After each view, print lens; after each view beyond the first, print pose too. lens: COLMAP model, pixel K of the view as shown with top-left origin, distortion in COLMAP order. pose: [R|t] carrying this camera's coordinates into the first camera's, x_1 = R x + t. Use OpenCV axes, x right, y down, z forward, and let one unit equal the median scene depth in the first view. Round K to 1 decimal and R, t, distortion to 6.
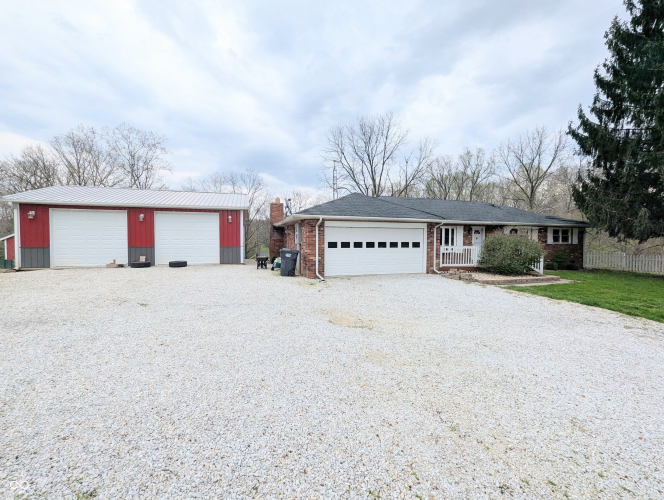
lens RADIAL K [[269.5, 0, 332.0], [0, 269.5, 250.0], [0, 0, 1]] dist [-0.000012, -0.000101]
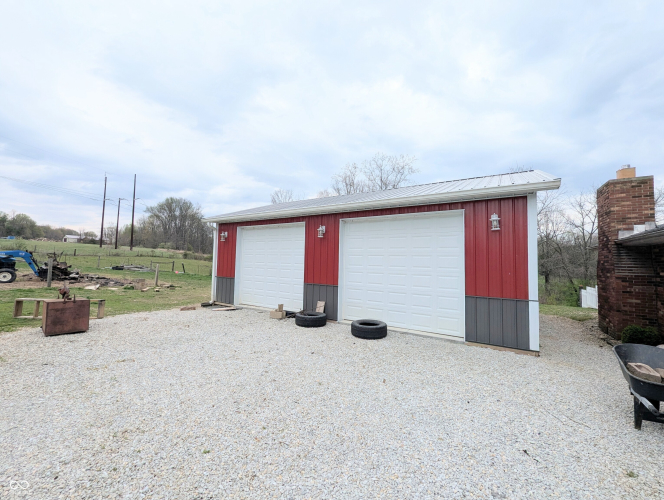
lens RADIAL K [[275.7, 0, 328.4], [0, 275.7, 247.4], [0, 0, 1]] dist [-0.003187, -0.000749]
pose [[0.641306, -0.025751, -0.766853, -0.241742], [-0.047241, 0.996215, -0.072960, -0.043573], [0.765829, 0.083016, 0.637663, 0.601019]]
